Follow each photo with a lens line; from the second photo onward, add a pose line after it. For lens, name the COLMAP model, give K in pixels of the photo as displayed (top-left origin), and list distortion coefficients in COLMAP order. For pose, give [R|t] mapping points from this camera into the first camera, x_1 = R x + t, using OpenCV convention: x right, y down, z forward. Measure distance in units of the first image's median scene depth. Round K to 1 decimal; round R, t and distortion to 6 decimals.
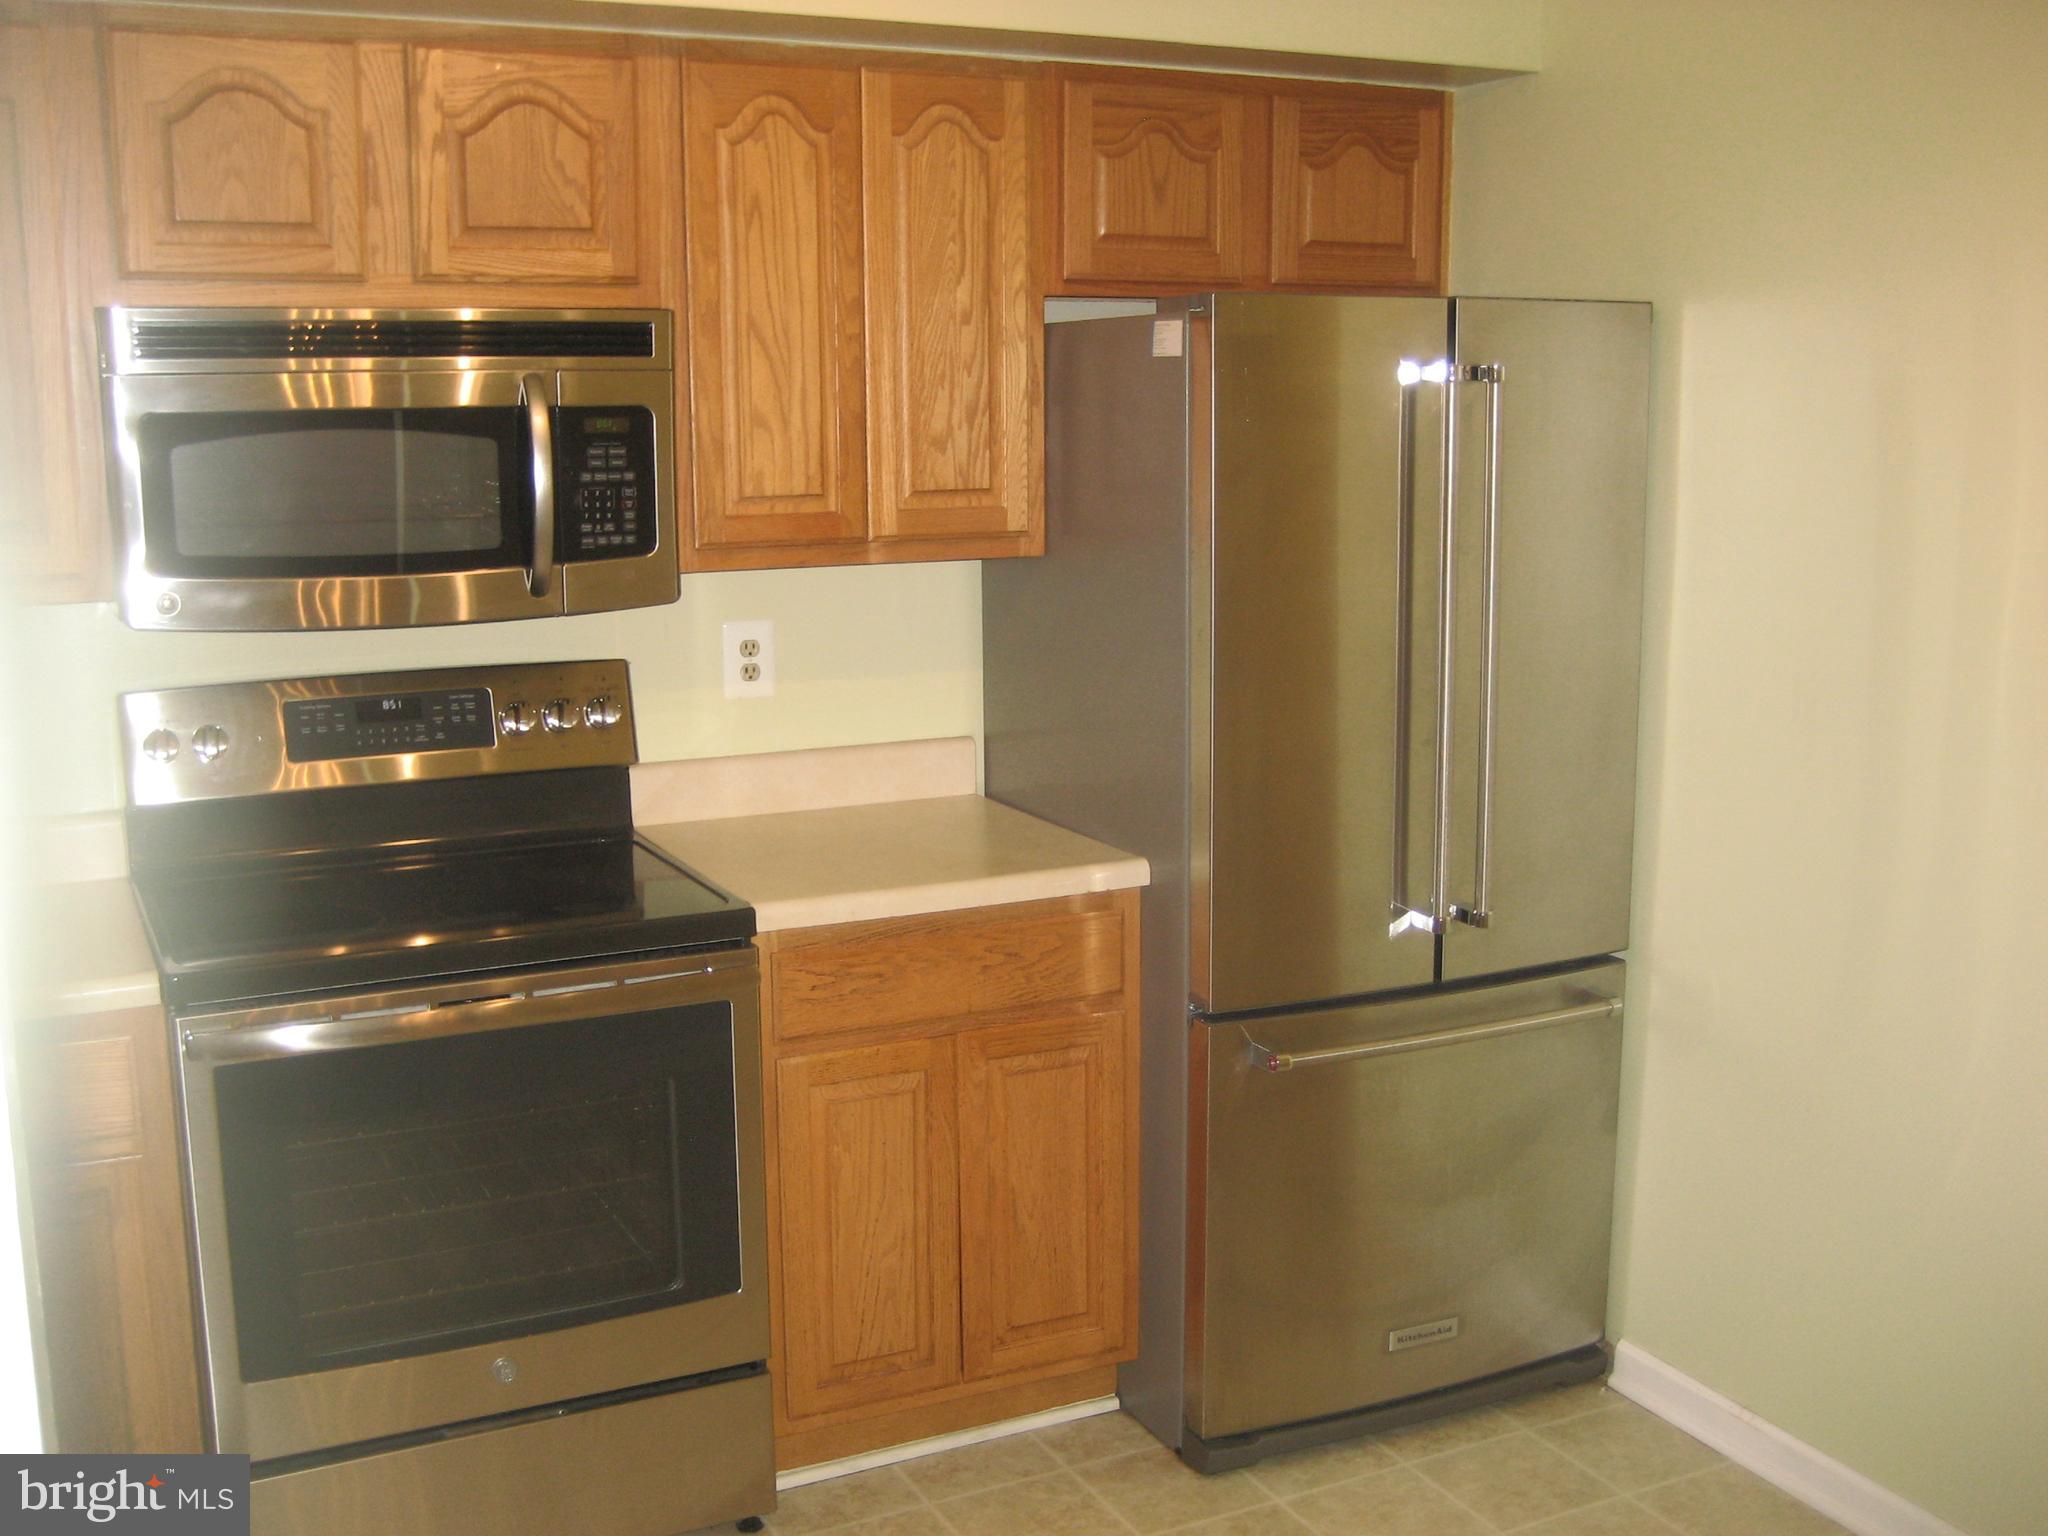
lens RADIAL K [[2146.2, 0, 942.7], [0, 2146.2, 776.1], [0, 0, 1]] dist [-0.147303, 0.153338]
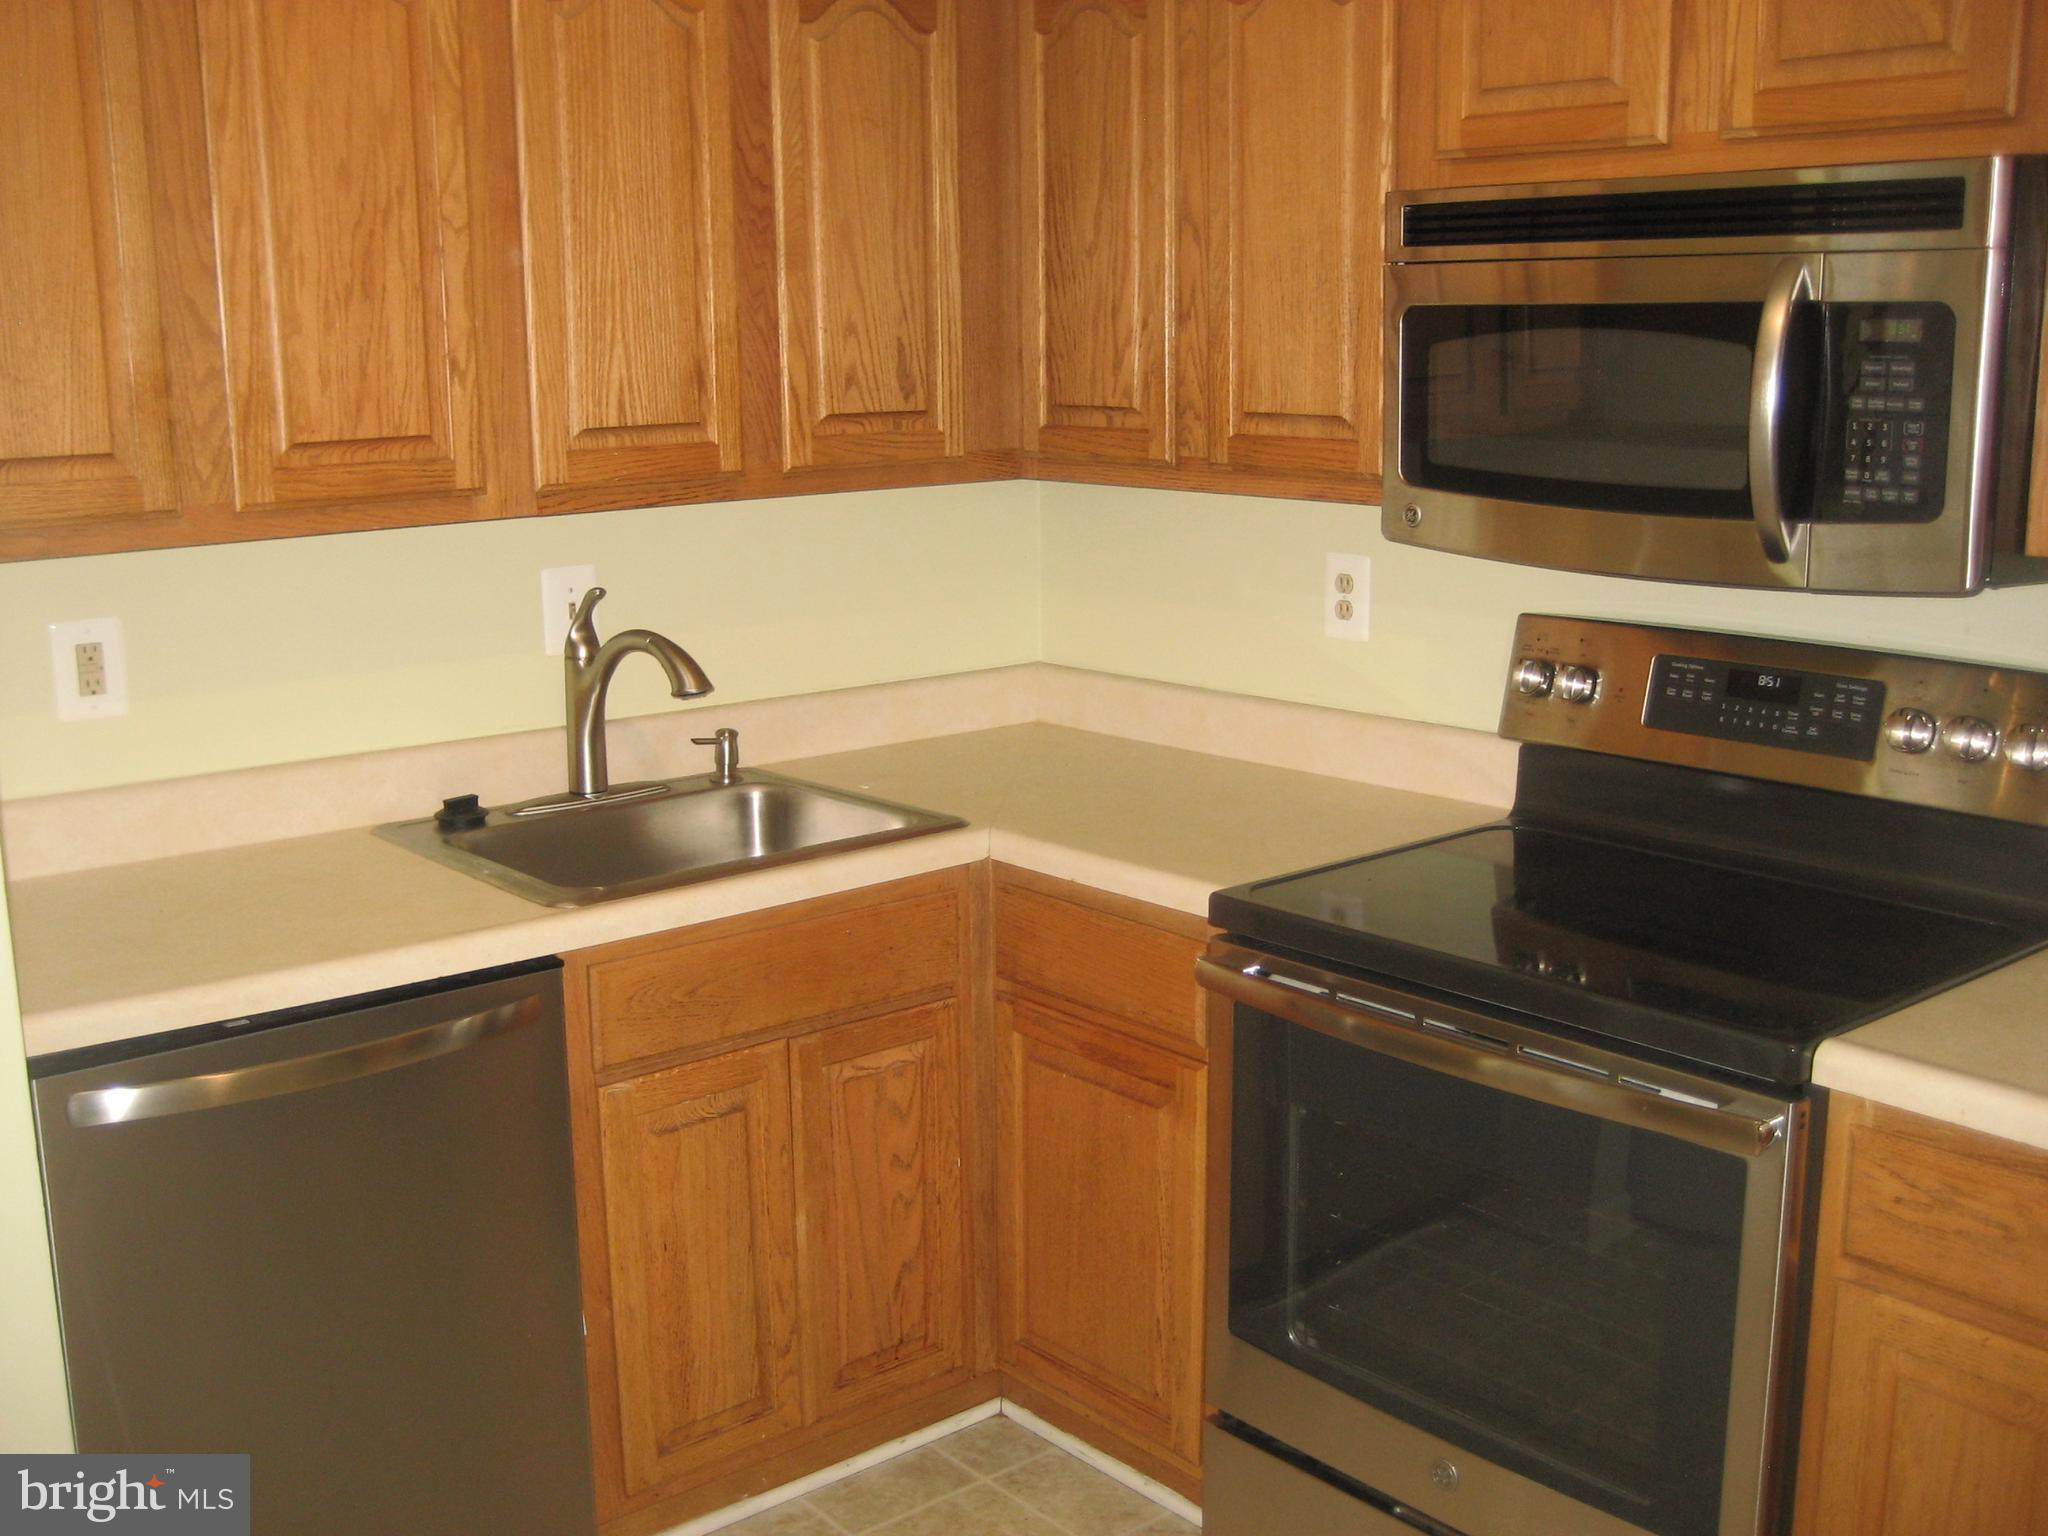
lens RADIAL K [[2146.2, 0, 942.7], [0, 2146.2, 776.1], [0, 0, 1]] dist [-0.147303, 0.153338]
pose [[0.212802, 0.202594, -0.955861, 0.458497], [-0.151527, 0.973276, 0.172551, -0.092770], [0.965275, 0.108120, 0.237813, 0.549293]]
